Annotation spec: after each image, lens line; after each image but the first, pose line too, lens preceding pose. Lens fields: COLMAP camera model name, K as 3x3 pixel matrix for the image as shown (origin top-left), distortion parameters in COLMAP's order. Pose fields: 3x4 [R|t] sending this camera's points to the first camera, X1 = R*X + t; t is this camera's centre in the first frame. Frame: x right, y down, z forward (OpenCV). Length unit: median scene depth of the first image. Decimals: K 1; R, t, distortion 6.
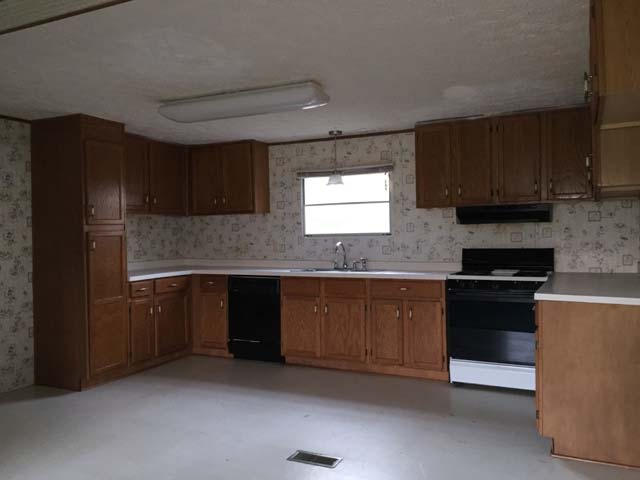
lens RADIAL K [[556.9, 0, 317.5], [0, 556.9, 236.3], [0, 0, 1]] dist [0.051512, -0.003417]
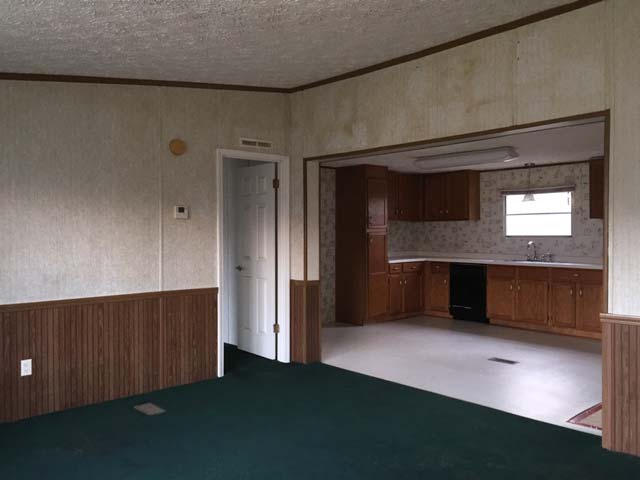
lens RADIAL K [[556.9, 0, 317.5], [0, 556.9, 236.3], [0, 0, 1]] dist [0.051512, -0.003417]
pose [[0.932317, 0.015874, -0.361294, 0.047094], [-0.013250, 0.999865, 0.009740, -0.009474], [0.361400, -0.004294, 0.932401, -0.511902]]
